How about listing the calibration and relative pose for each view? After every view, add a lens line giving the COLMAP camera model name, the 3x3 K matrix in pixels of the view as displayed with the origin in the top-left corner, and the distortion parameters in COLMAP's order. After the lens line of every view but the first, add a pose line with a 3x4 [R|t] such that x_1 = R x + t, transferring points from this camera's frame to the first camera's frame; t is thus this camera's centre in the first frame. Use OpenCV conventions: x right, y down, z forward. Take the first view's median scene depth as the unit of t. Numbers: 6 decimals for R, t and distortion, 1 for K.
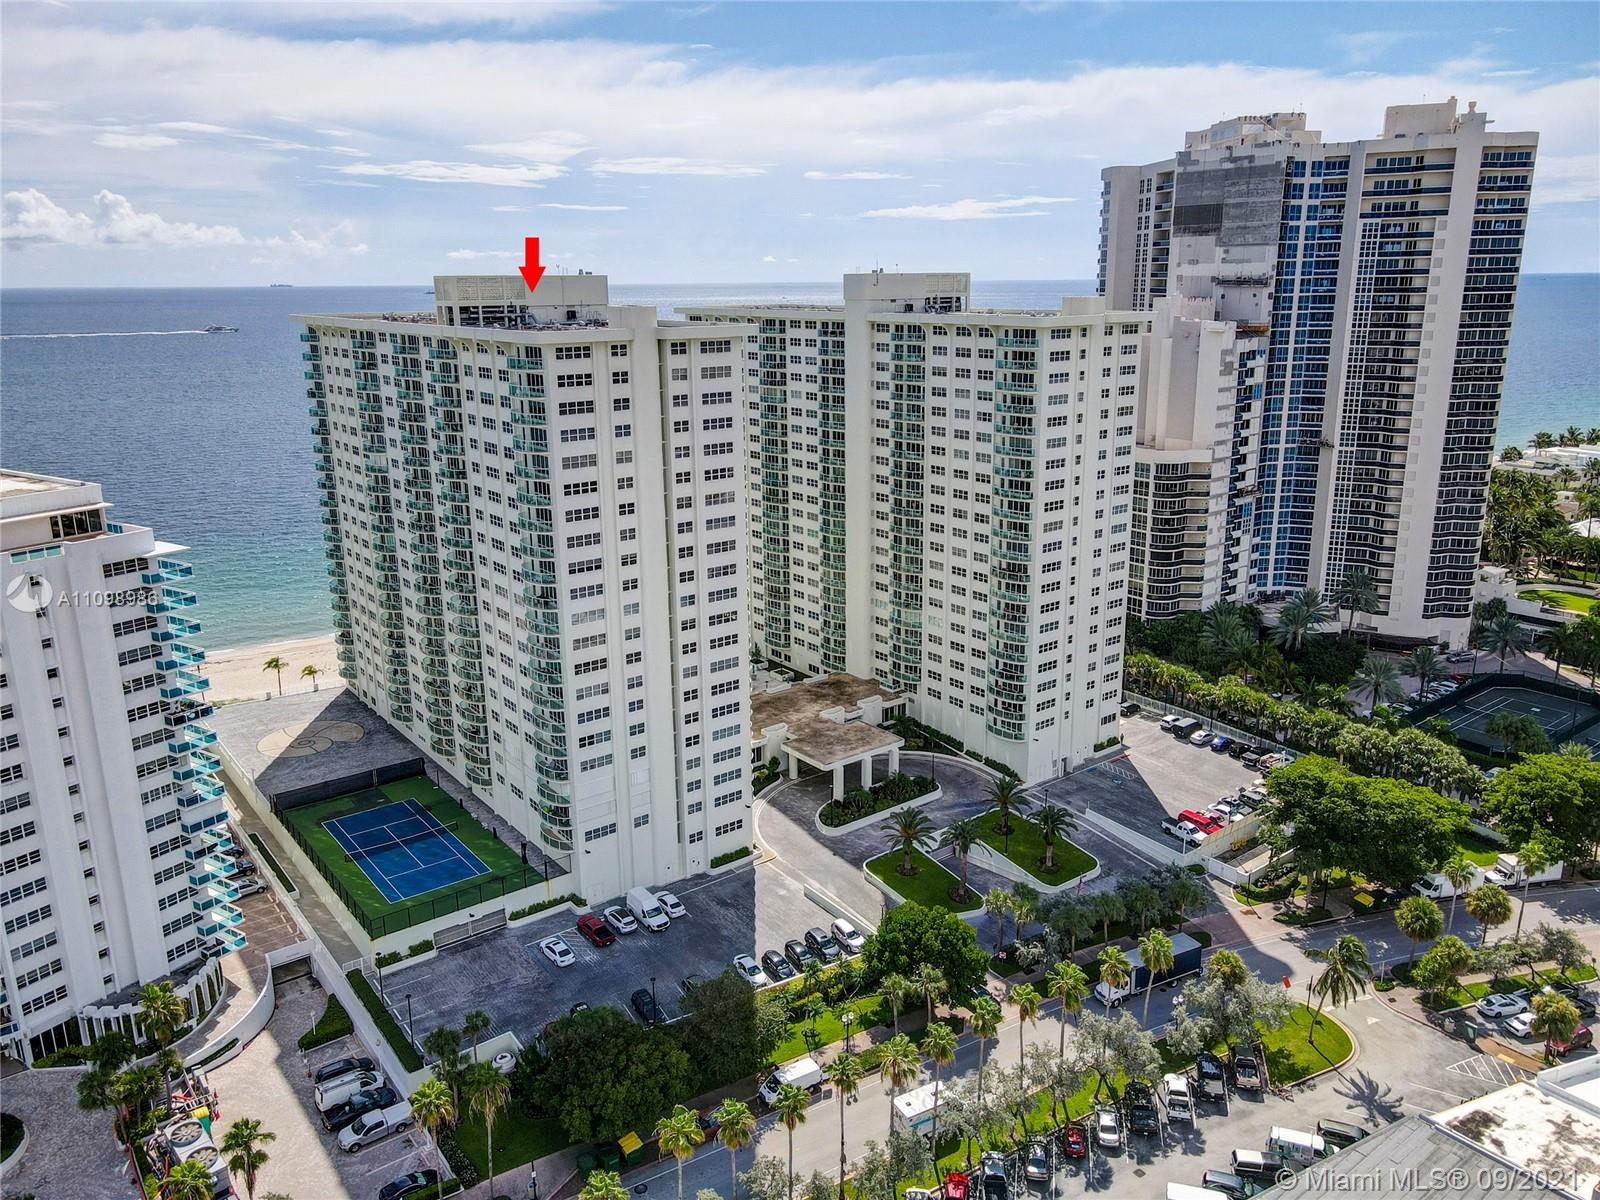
lens RADIAL K [[1174.4, 0, 815.3], [0, 1174.4, 580.5], [0, 0, 1]] dist [0.013401, 0.009008]
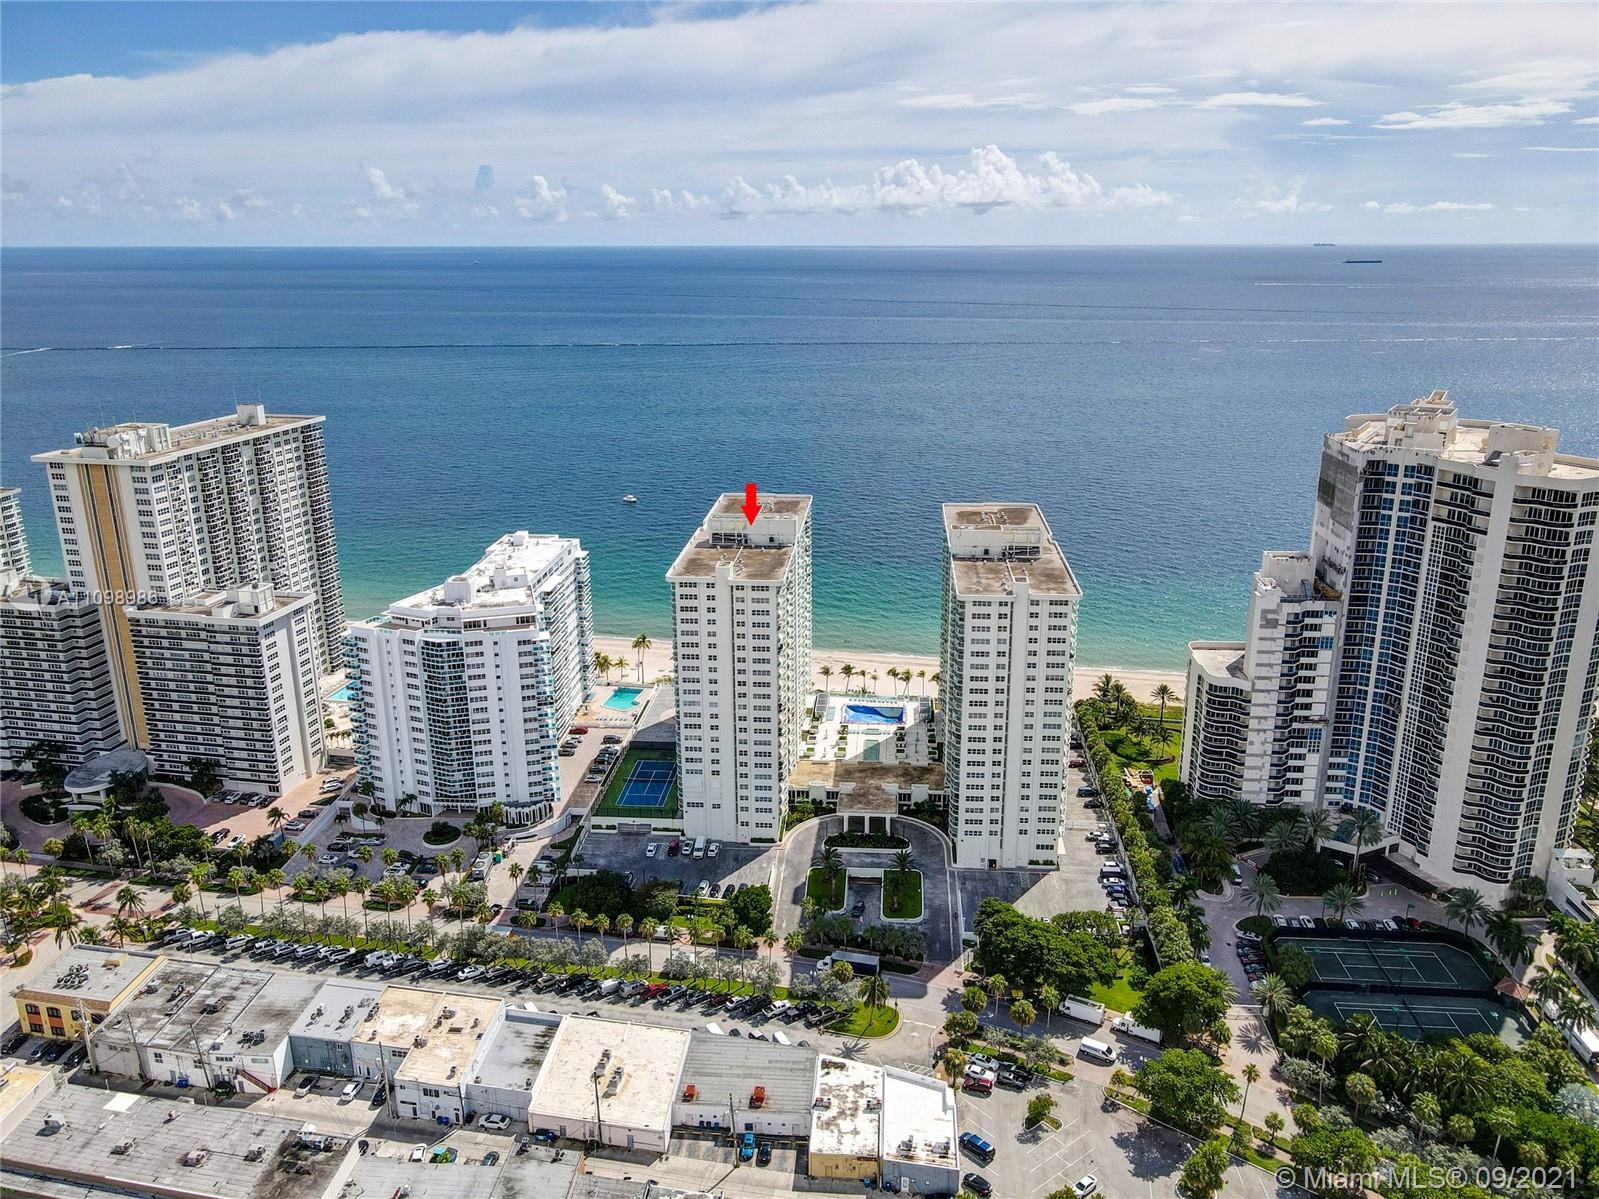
lens RADIAL K [[1176.7, 0, 817.5], [0, 1176.7, 577.0], [0, 0, 1]] dist [0.005479, 0.033260]
pose [[0.743348, 0.191875, -0.640795, 1.051256], [-0.171973, 0.980594, 0.094127, -0.350991], [0.646421, 0.040231, 0.761920, -0.386312]]
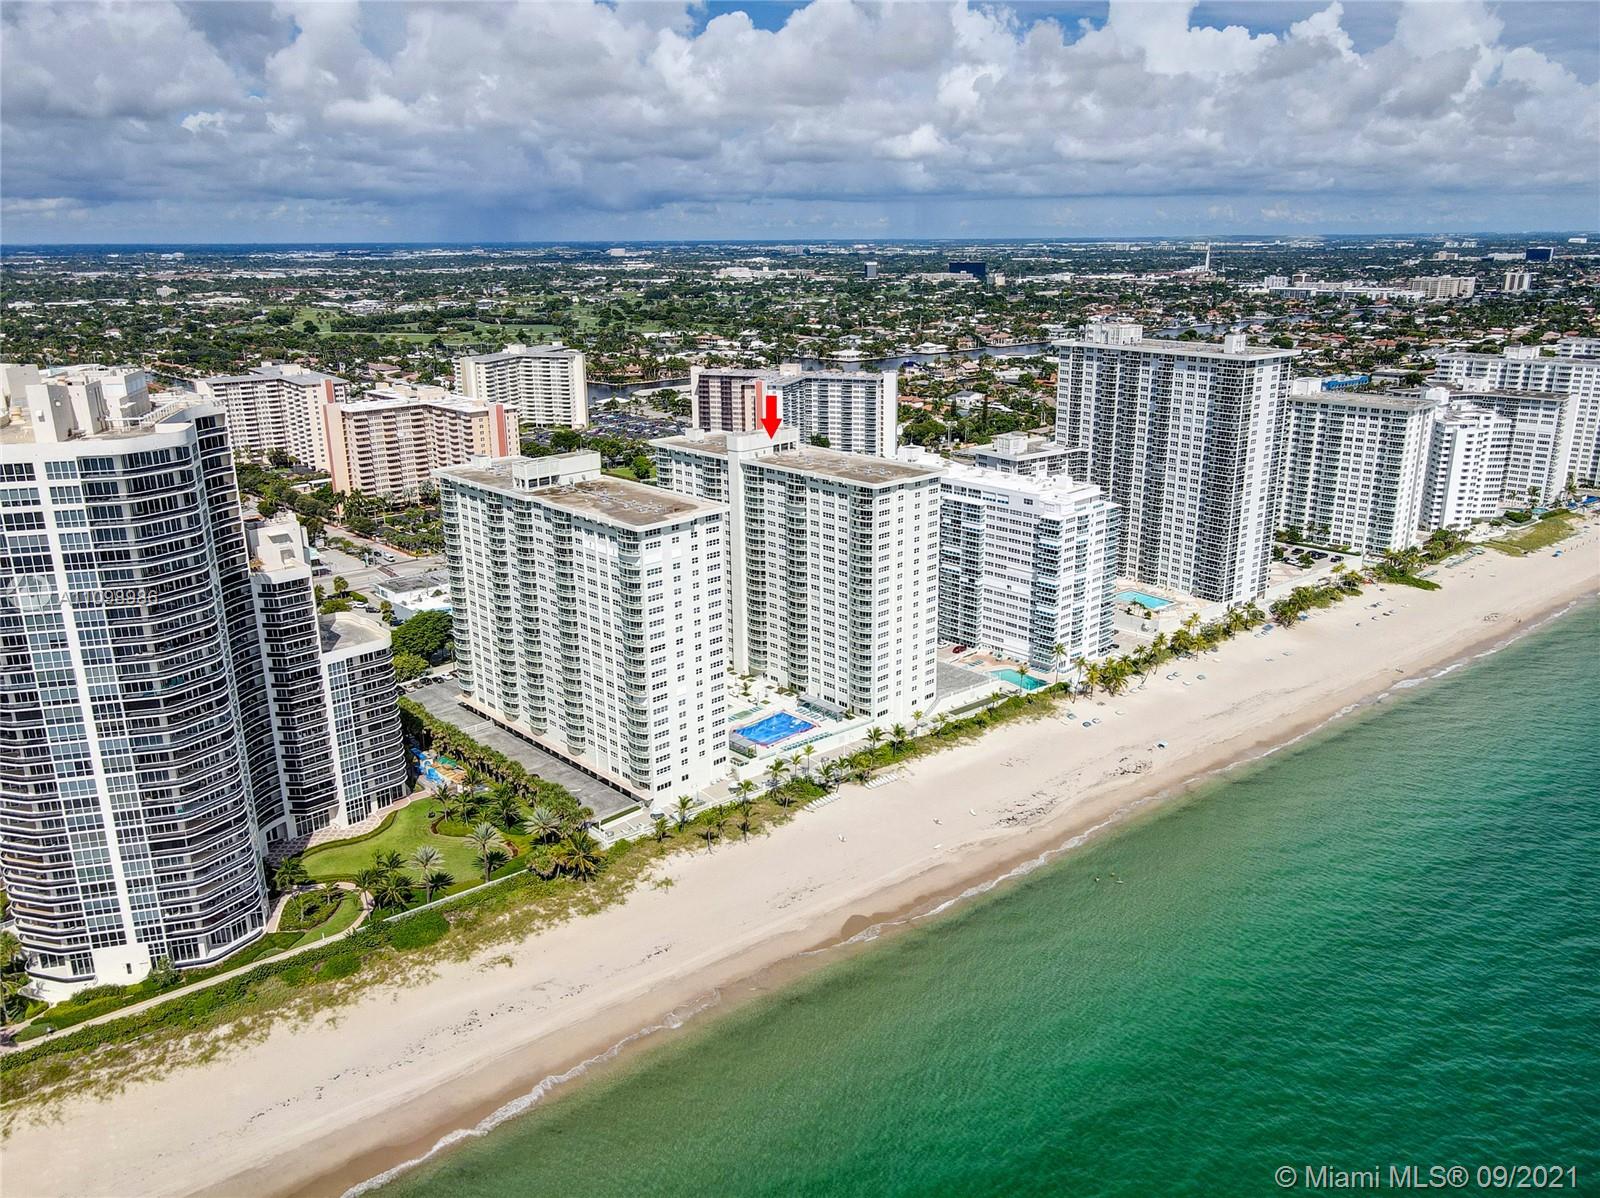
lens RADIAL K [[1179.4, 0, 816.6], [0, 1179.4, 571.9], [0, 0, 1]] dist [-0.023336, 0.088502]
pose [[-0.993599, 0.045031, -0.103598, -0.109916], [-0.014085, 0.860561, 0.509152, -1.081059], [0.112081, 0.507352, -0.854419, 2.842109]]
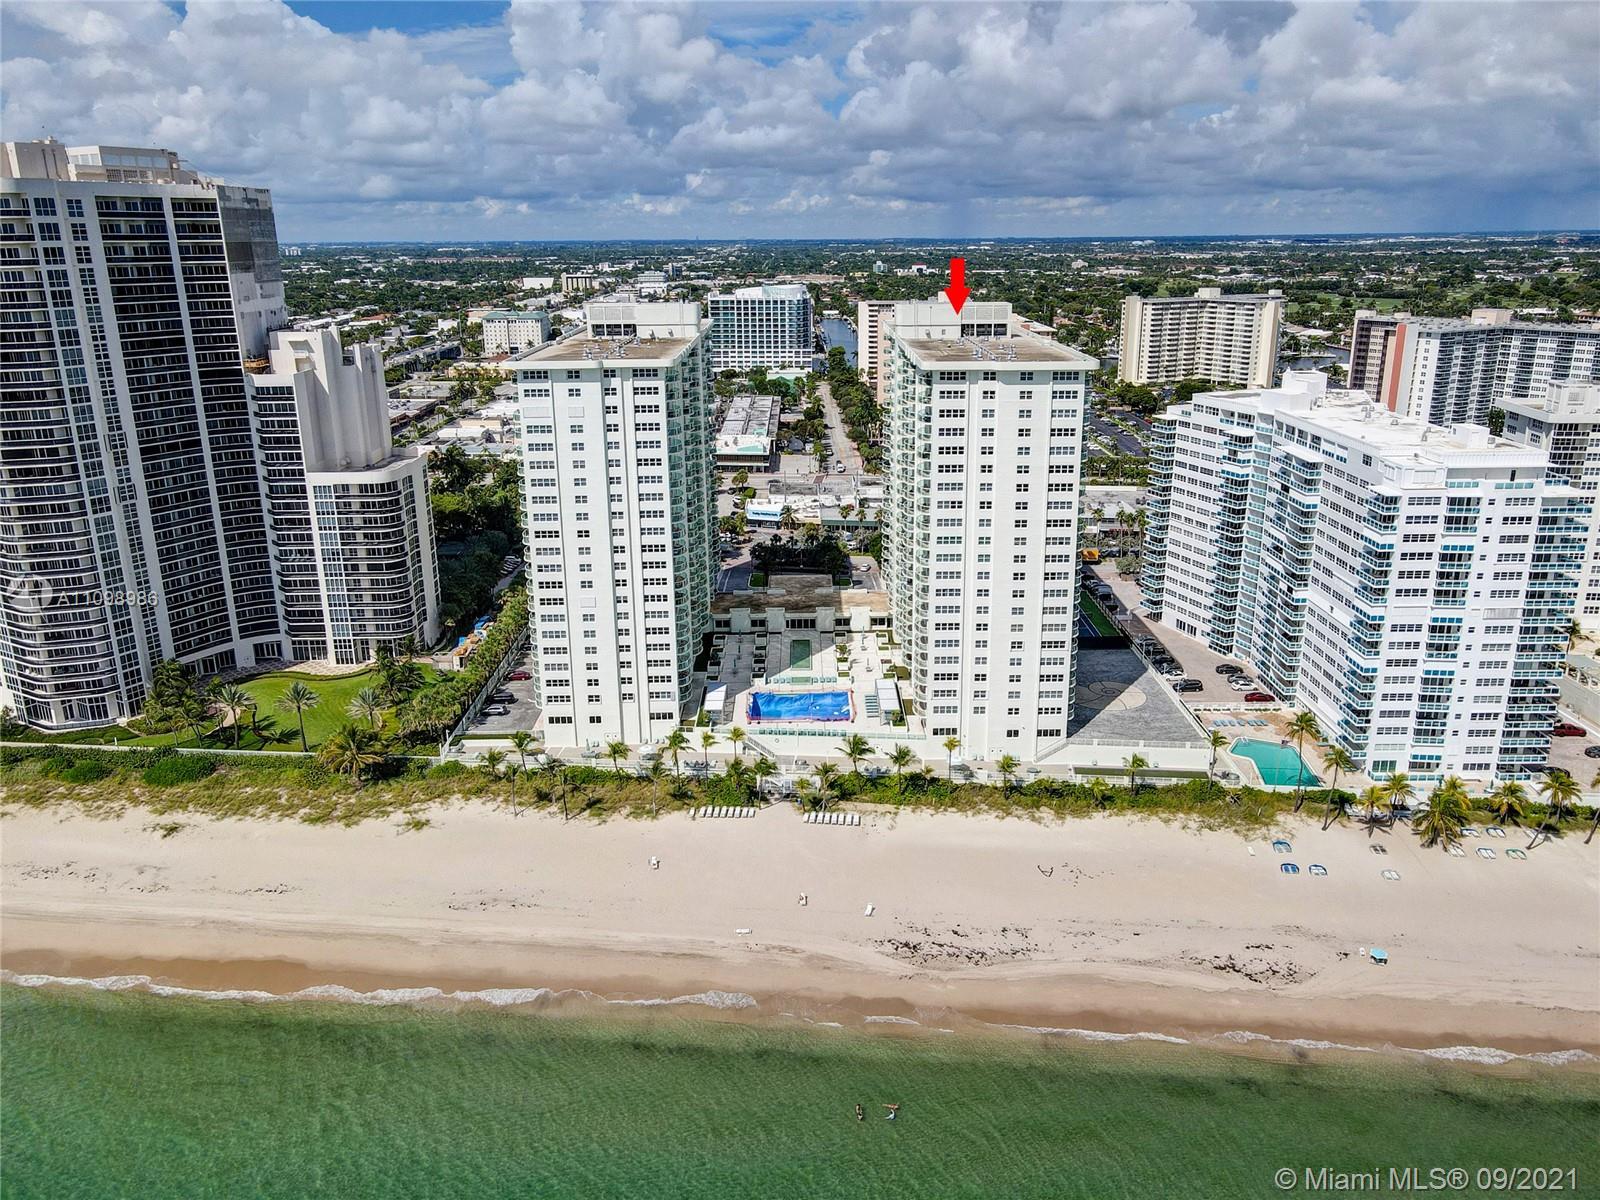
lens RADIAL K [[1174.4, 0, 815.3], [0, 1174.4, 580.5], [0, 0, 1]] dist [0.013401, 0.009008]
pose [[-0.792487, -0.158465, 0.588942, -0.996064], [0.167810, 0.871727, 0.460360, -0.639551], [-0.586348, 0.463660, -0.664241, 2.160998]]
